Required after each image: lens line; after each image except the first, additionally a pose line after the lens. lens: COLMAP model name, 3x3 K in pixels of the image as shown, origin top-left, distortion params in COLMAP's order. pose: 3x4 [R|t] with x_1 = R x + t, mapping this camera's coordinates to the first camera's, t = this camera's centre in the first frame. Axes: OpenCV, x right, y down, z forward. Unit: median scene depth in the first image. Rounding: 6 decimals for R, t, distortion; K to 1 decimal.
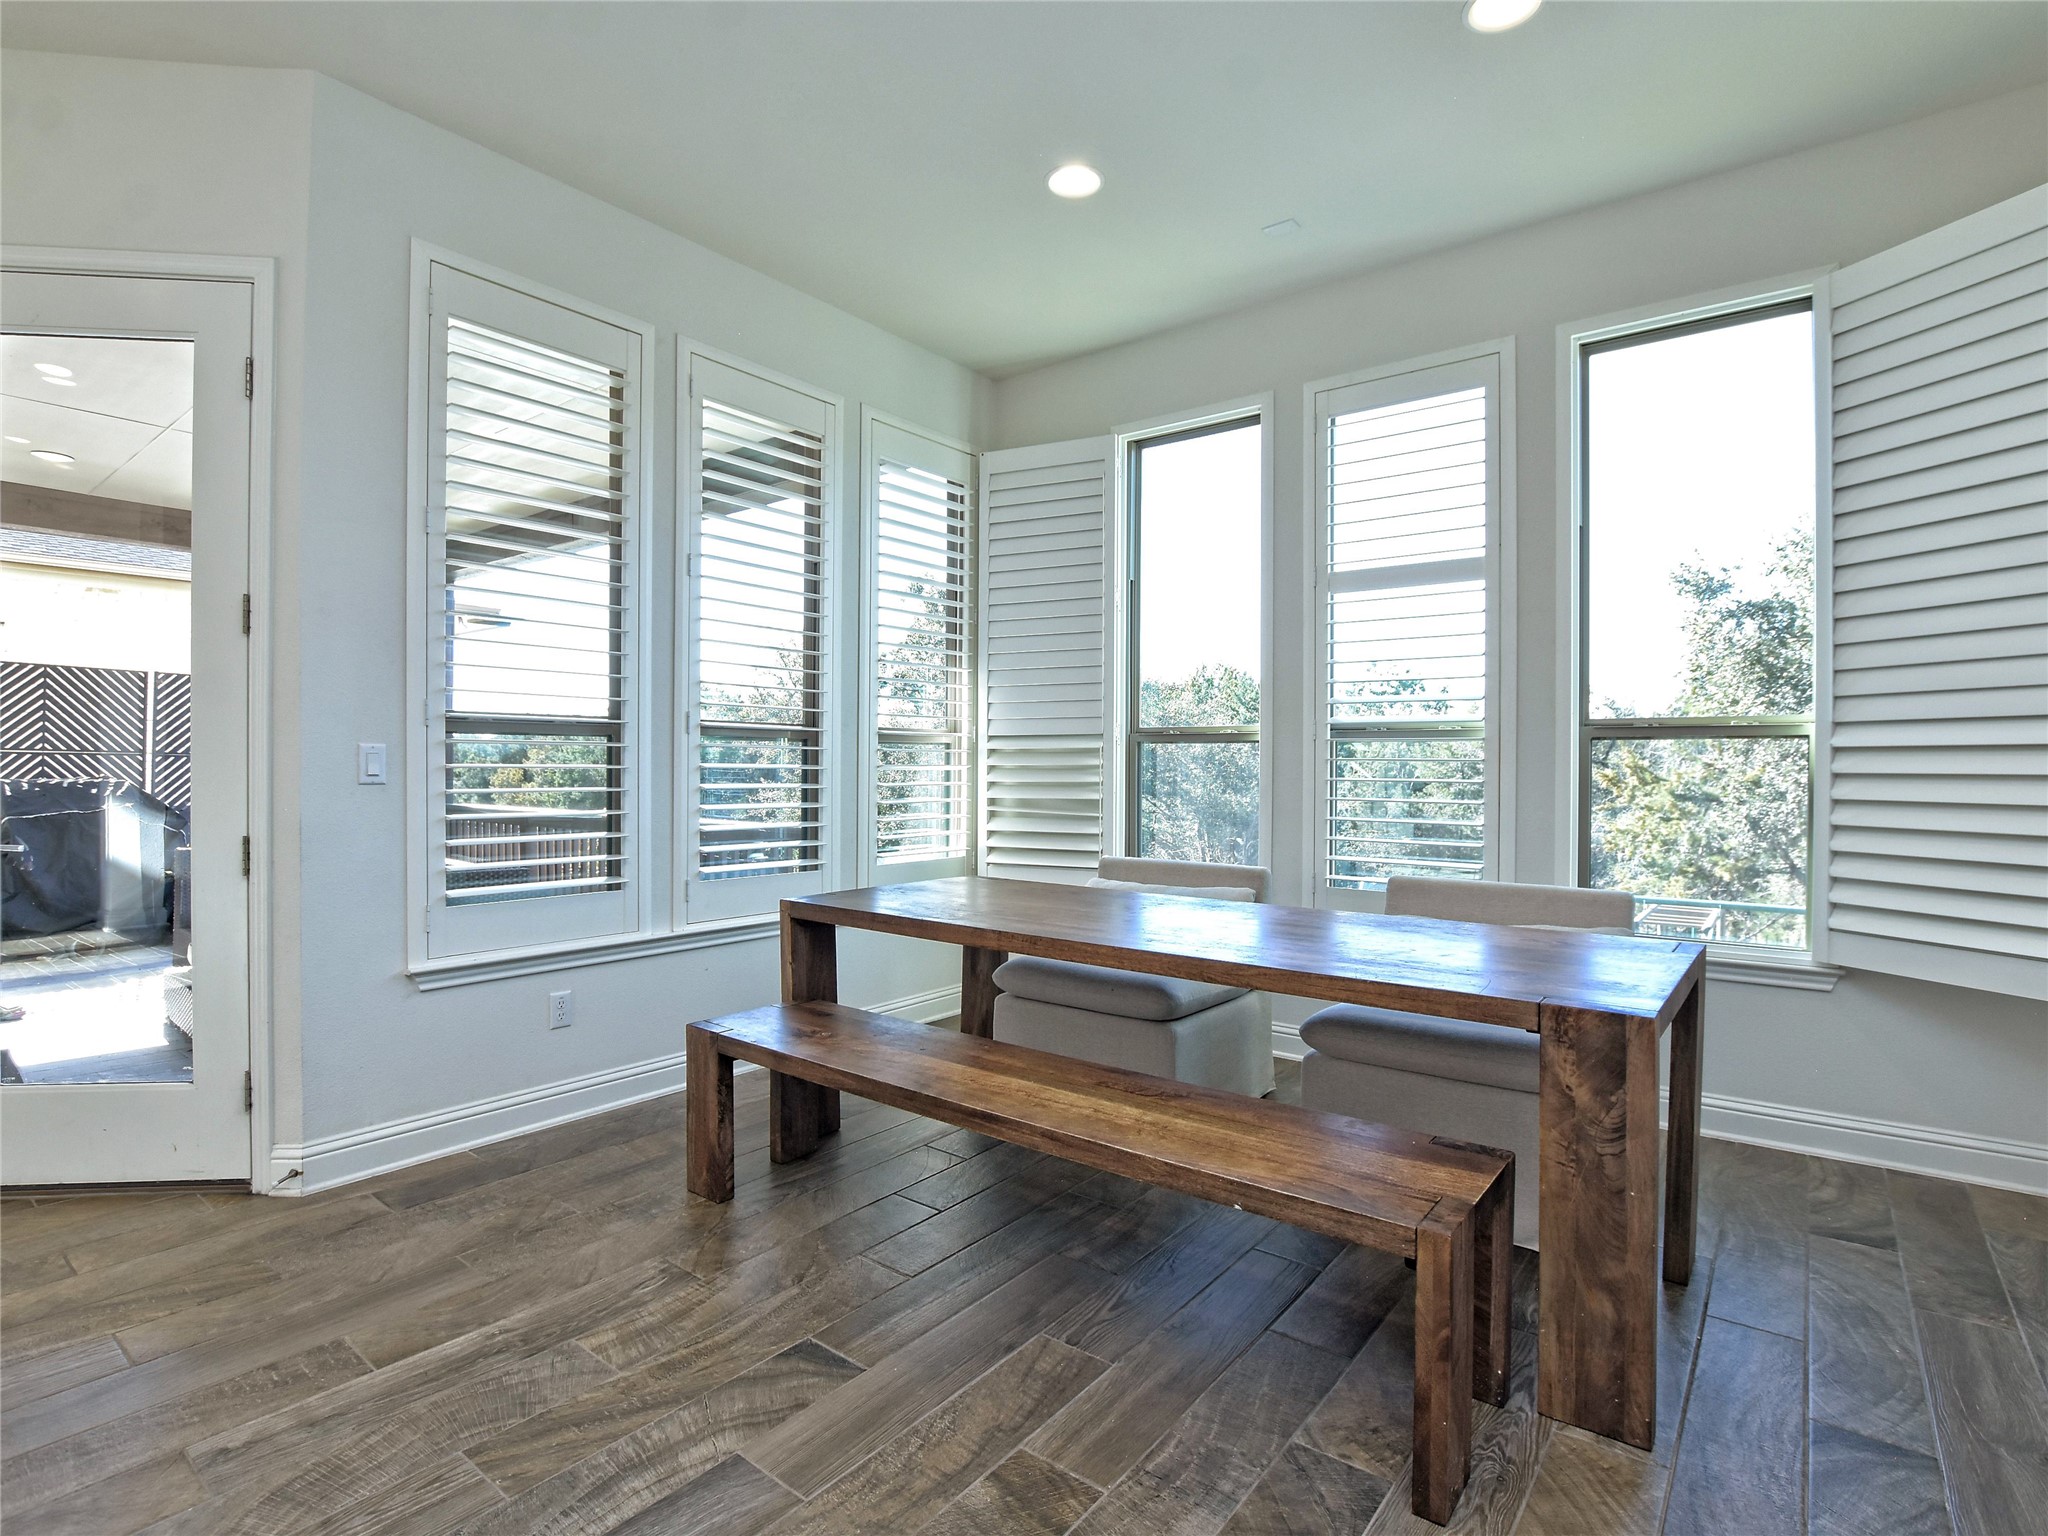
lens RADIAL K [[1027.0, 0, 1019.3], [0, 1027.0, 767.7], [0, 0, 1]] dist [-0.028363, 0.000048]
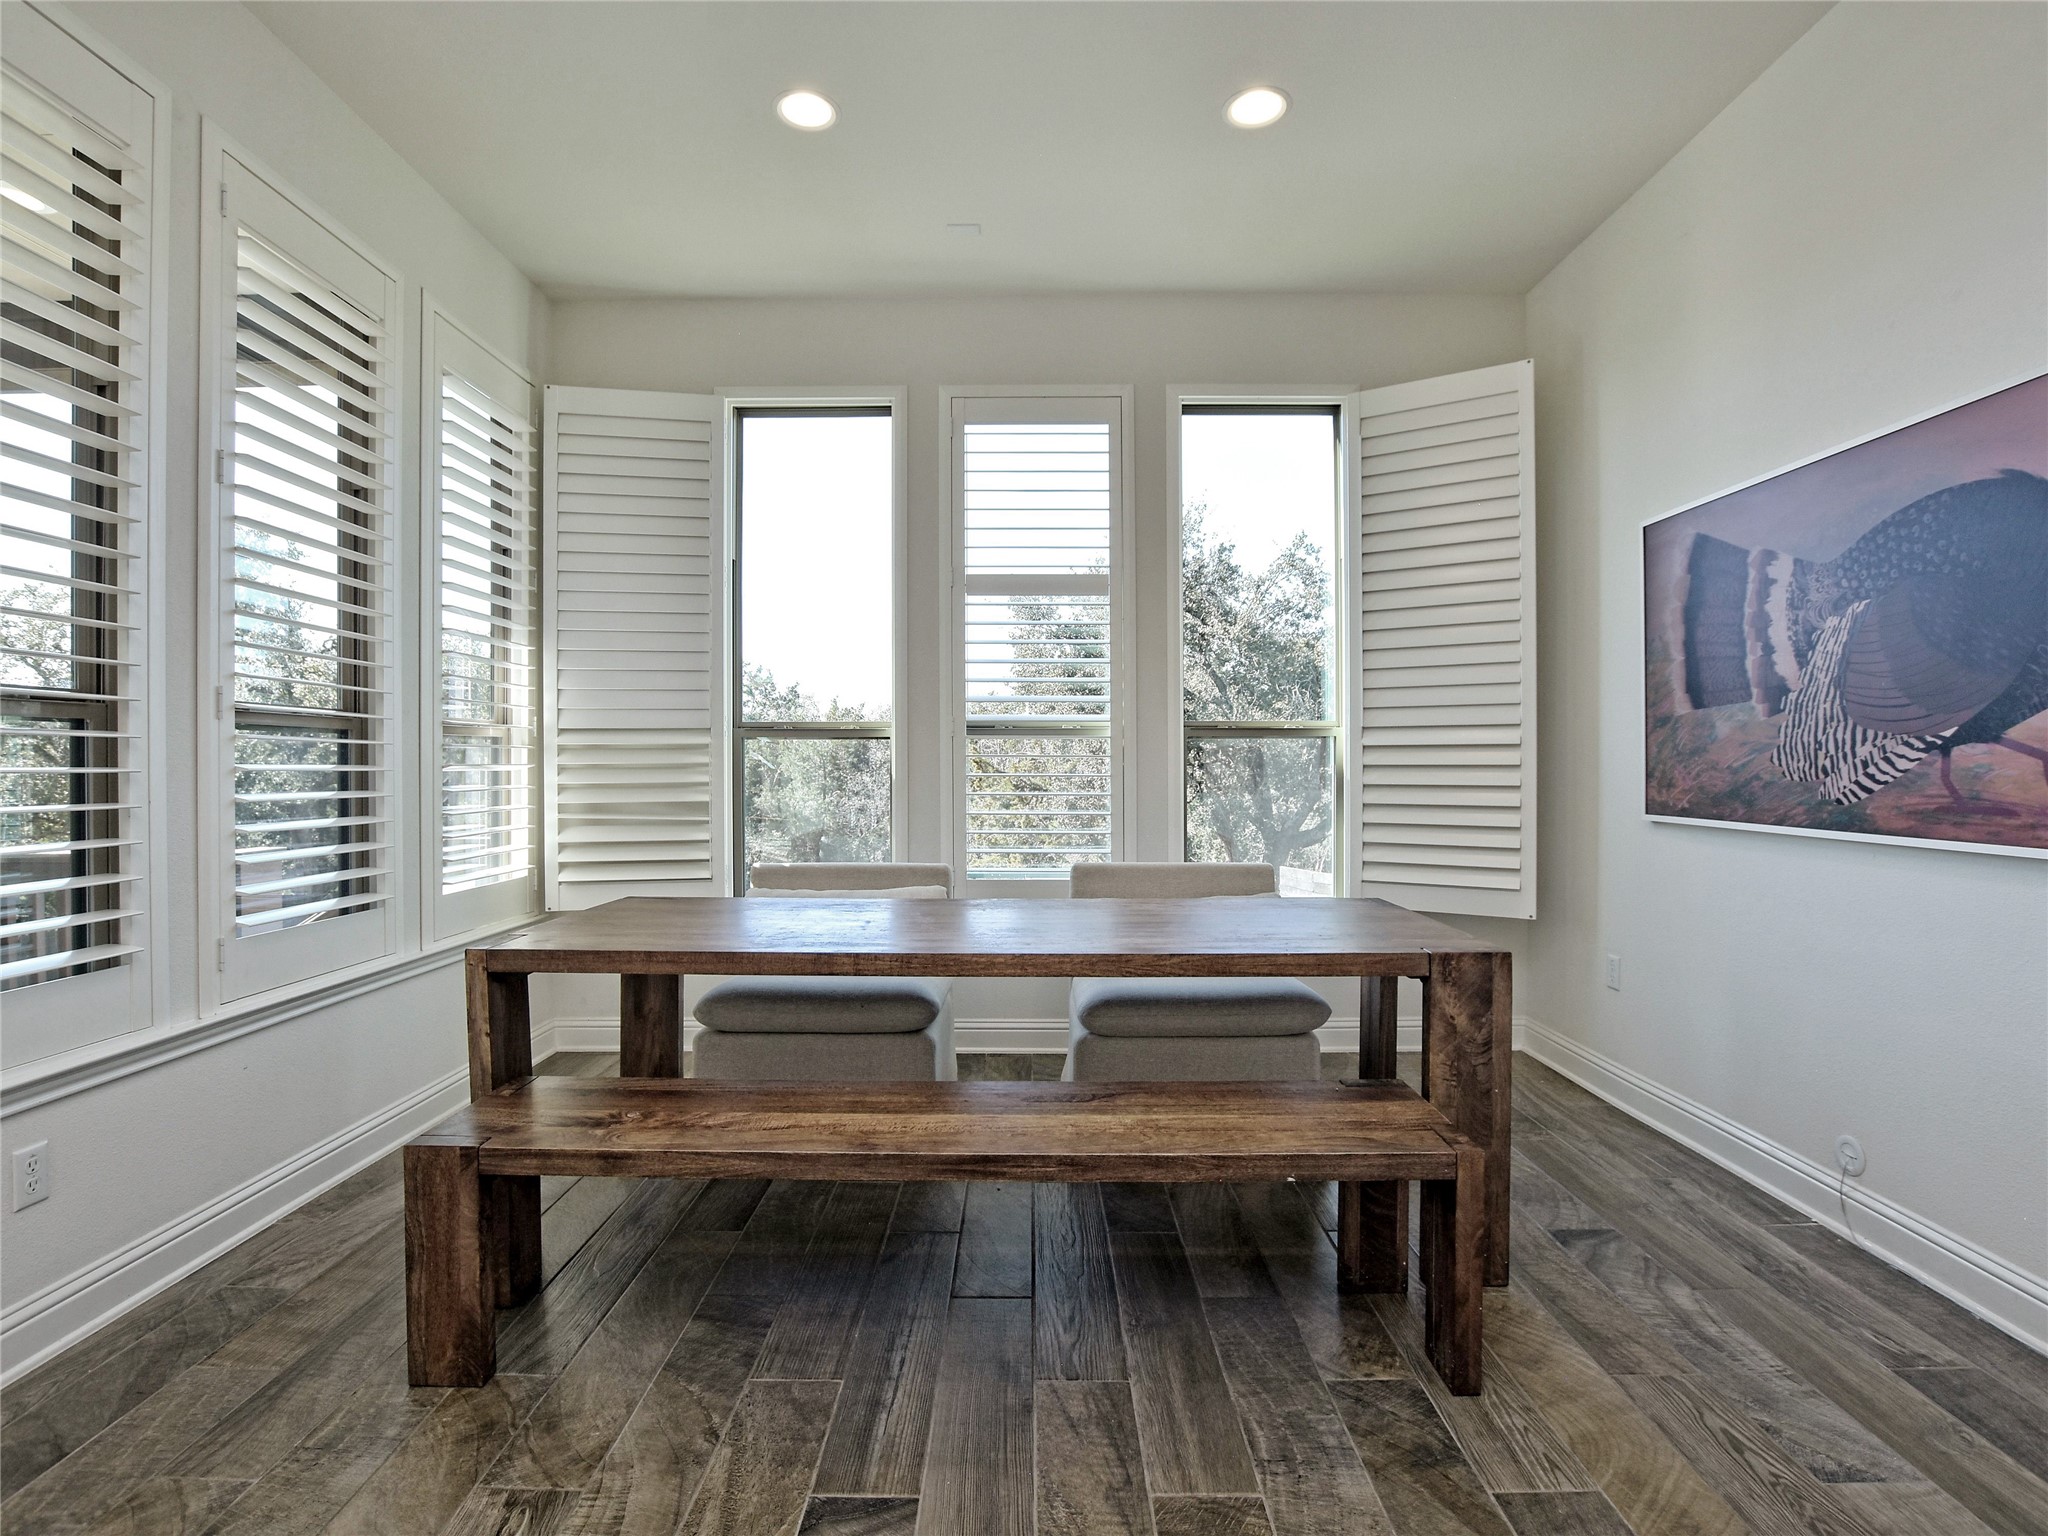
lens RADIAL K [[1027.0, 0, 1018.5], [0, 1027.0, 765.2], [0, 0, 1]] dist [-0.028363, 0.000048]
pose [[0.790472, -0.009139, 0.612430, -0.307626], [0.008318, 0.999957, 0.004185, -0.002391], [-0.612442, 0.001787, 0.790513, 0.158976]]
